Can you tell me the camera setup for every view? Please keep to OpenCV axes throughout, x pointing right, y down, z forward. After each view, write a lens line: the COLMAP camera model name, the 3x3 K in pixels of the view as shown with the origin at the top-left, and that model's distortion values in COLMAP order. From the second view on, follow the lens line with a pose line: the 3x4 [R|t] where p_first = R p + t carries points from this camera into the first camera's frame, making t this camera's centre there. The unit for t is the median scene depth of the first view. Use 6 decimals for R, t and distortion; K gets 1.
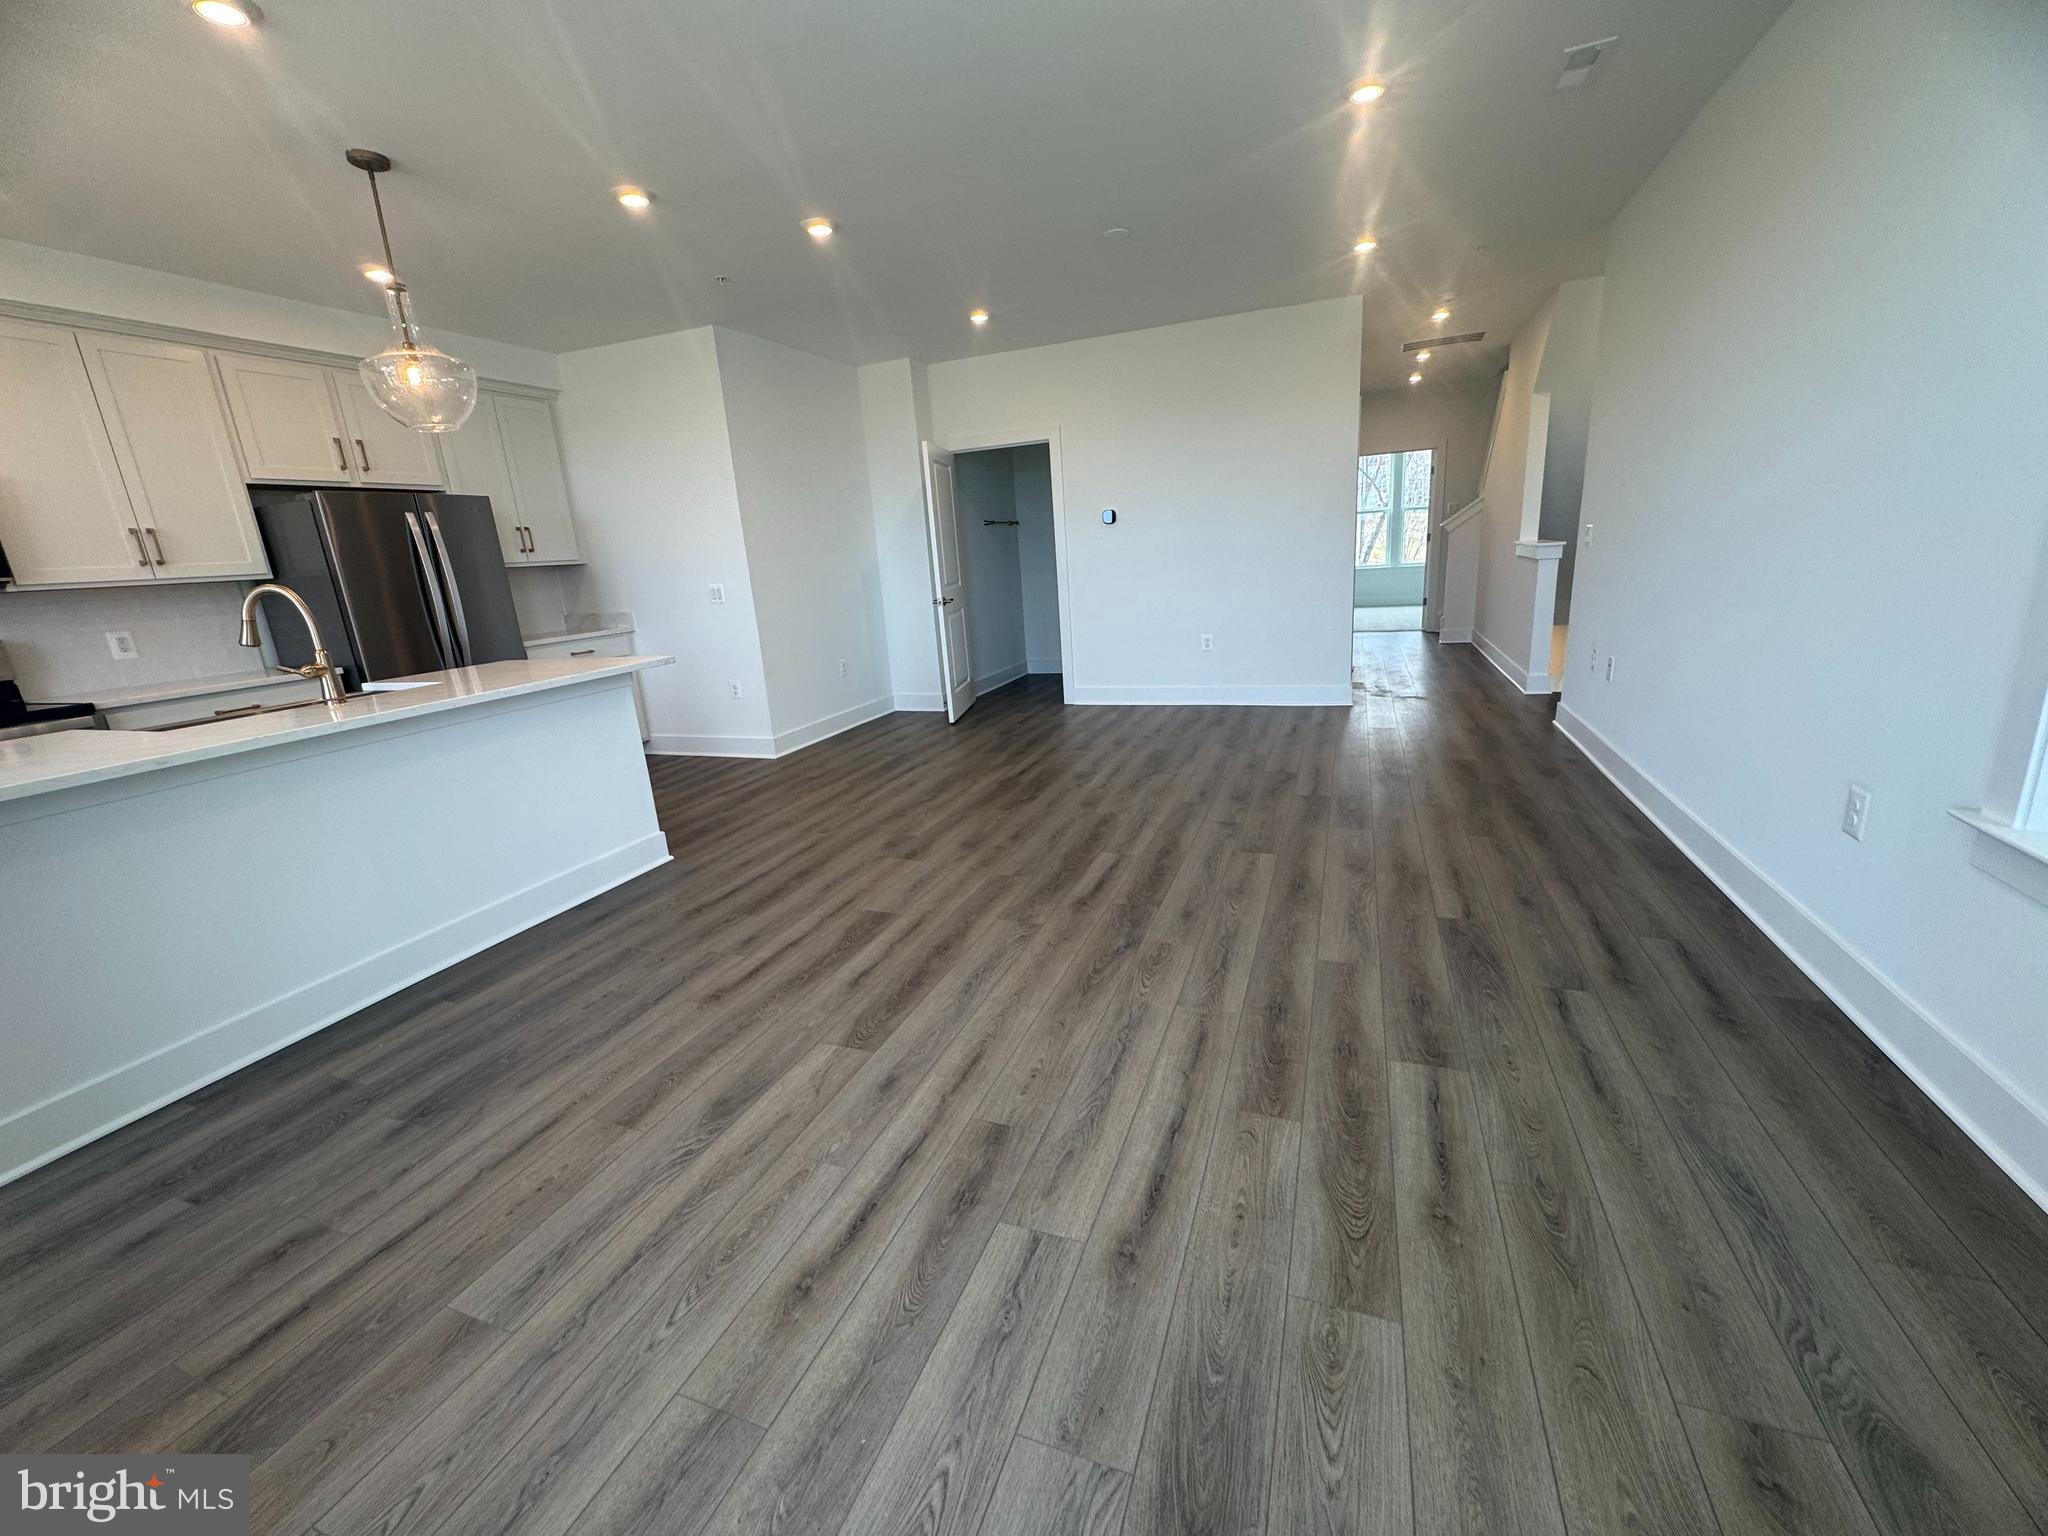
lens RADIAL K [[819.2, 0, 1031.6], [0, 819.2, 762.8], [0, 0, 1]] dist [-0.000912, 0.000348]
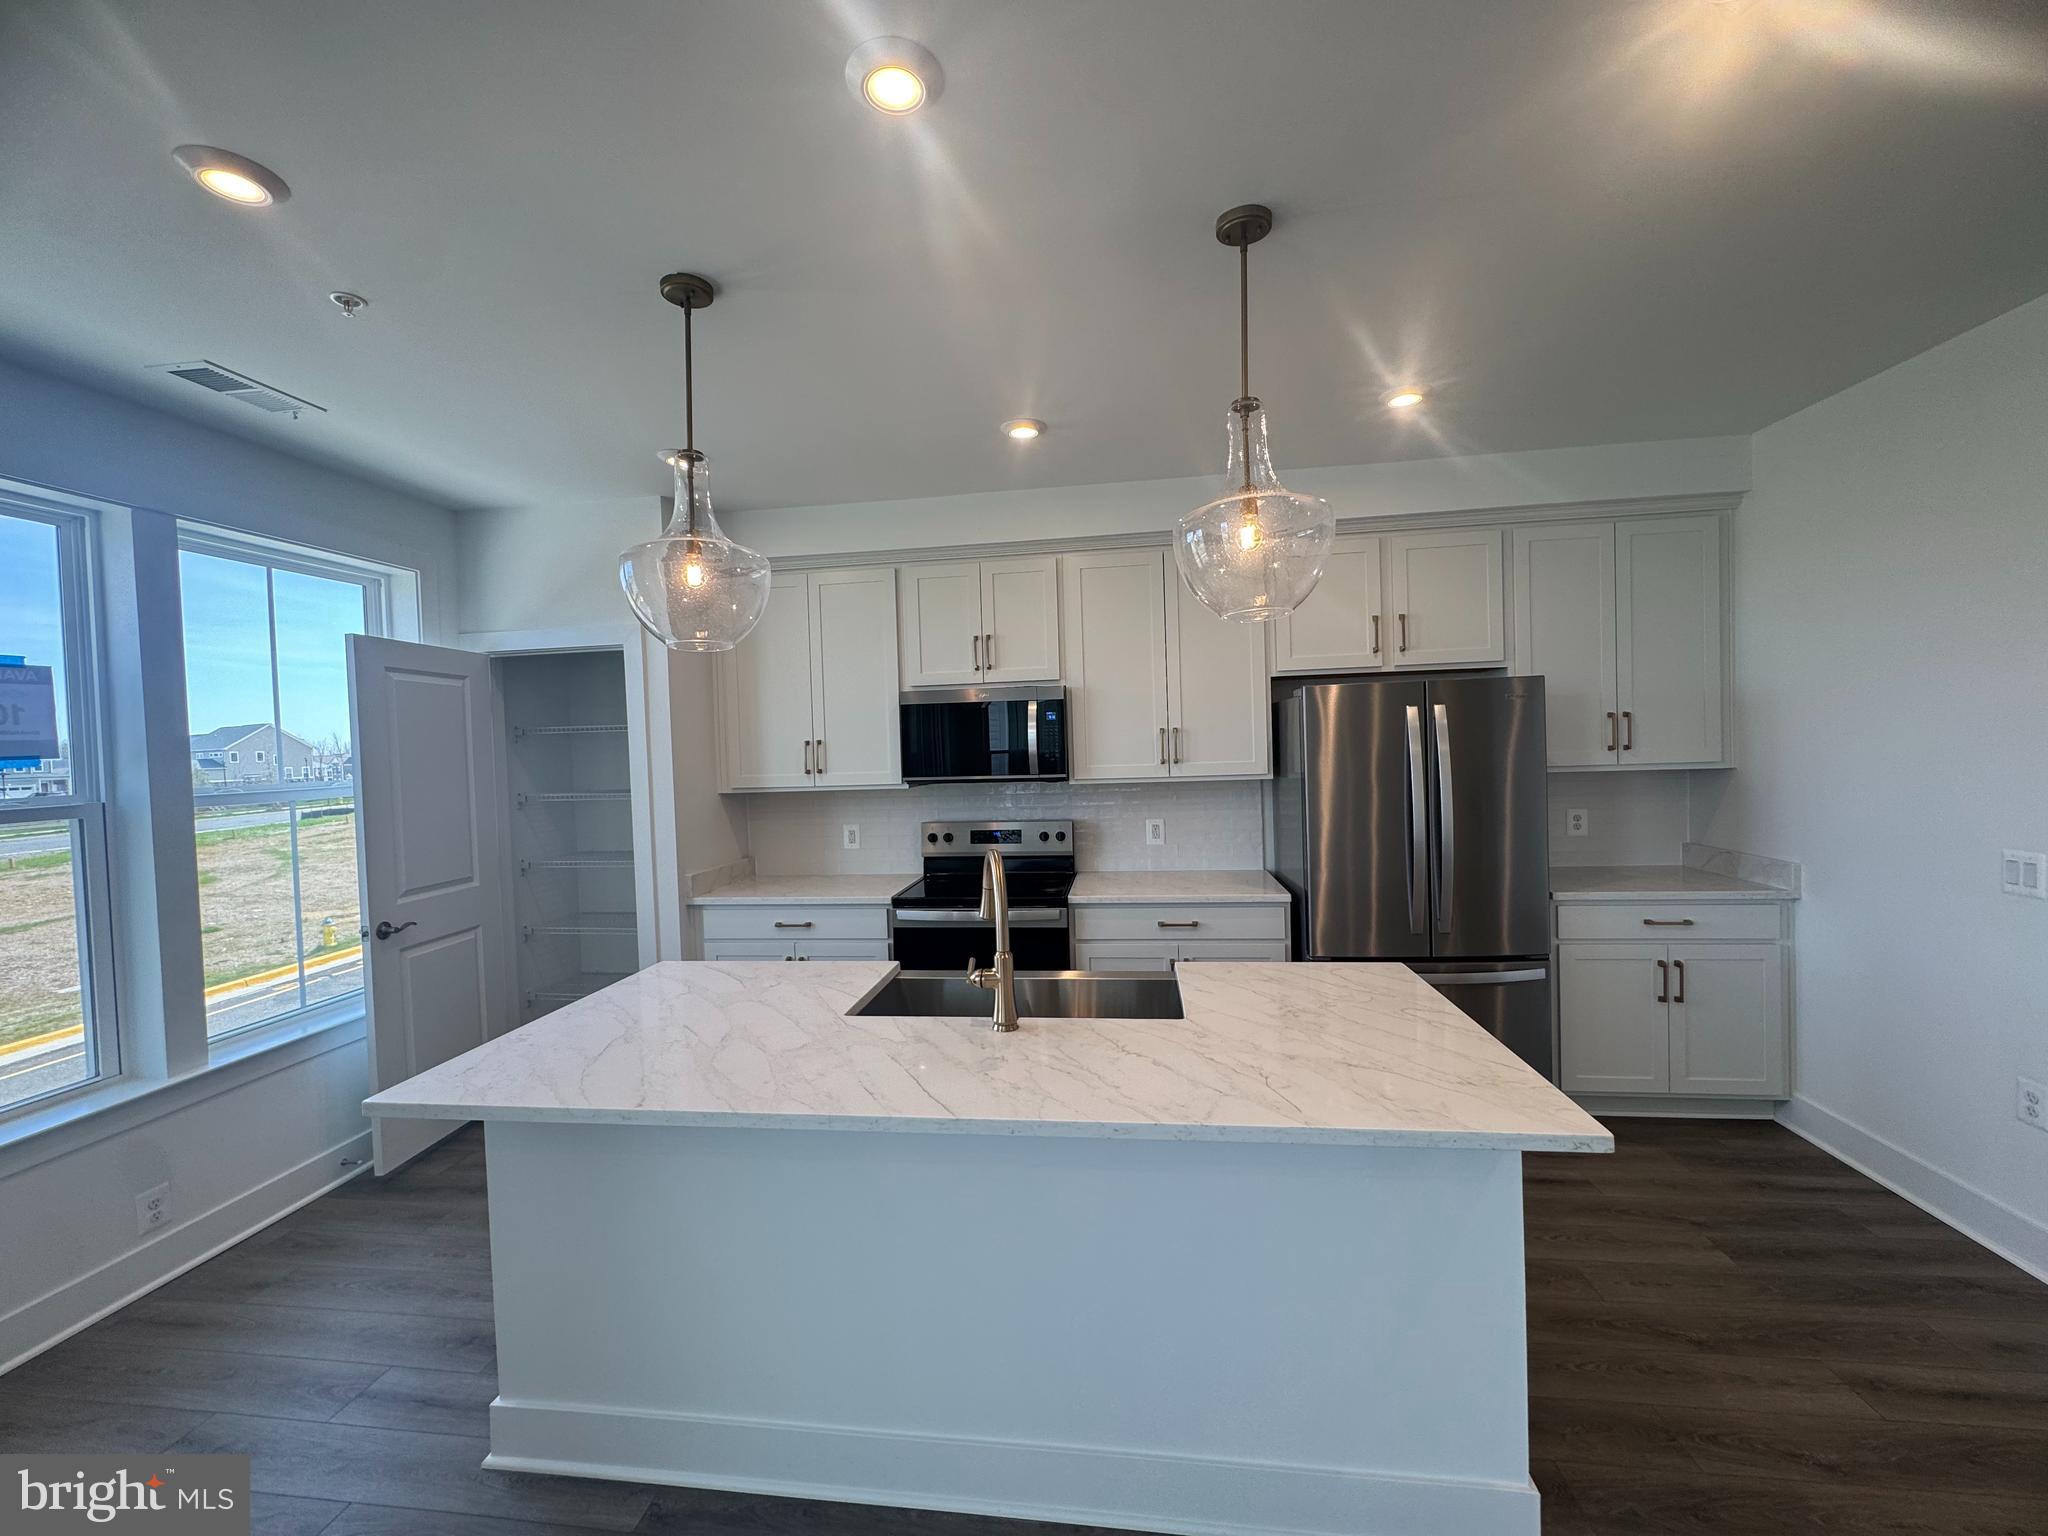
lens RADIAL K [[819.2, 0, 1024.0], [0, 819.2, 763.5], [0, 0, 1]] dist [-0.000912, 0.000348]
pose [[0.230197, 0.081739, -0.969705, -0.122277], [-0.231717, 0.972409, 0.026960, -0.194343], [0.945154, 0.218492, 0.242786, 0.503230]]
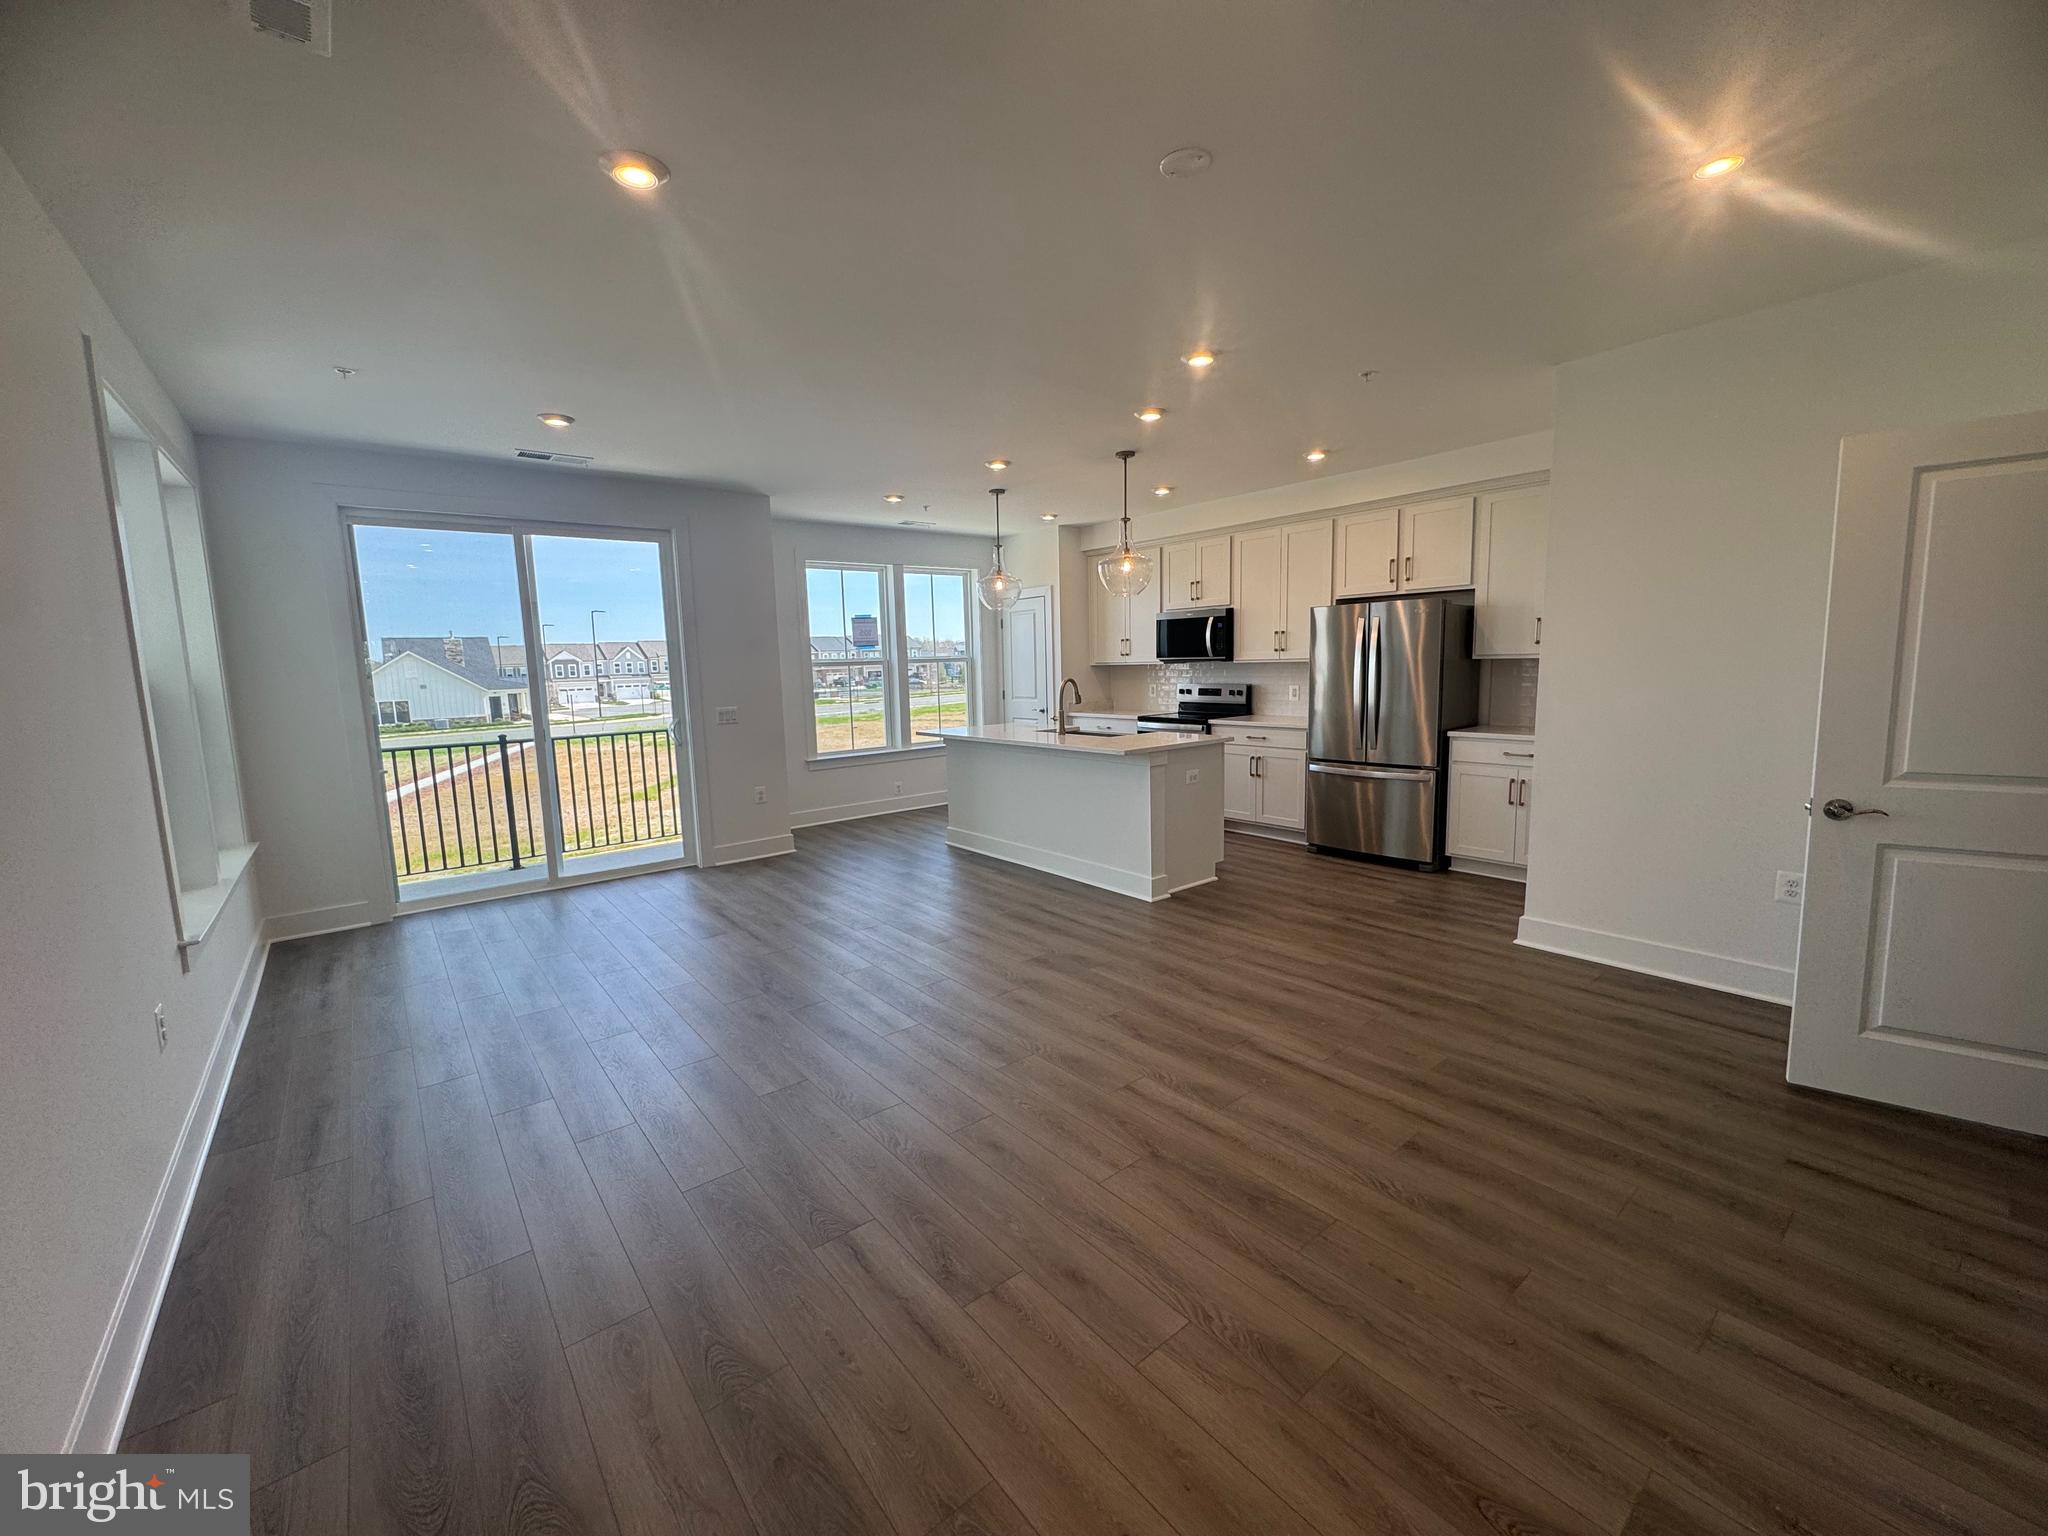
lens RADIAL K [[819.2, 0, 1018.9], [0, 819.2, 764.2], [0, 0, 1]] dist [-0.000912, 0.000348]
pose [[-0.500287, 0.188690, -0.845050, 0.631411], [-0.161241, 0.938592, 0.305035, -0.393812], [0.850714, 0.288862, -0.439141, 1.168705]]
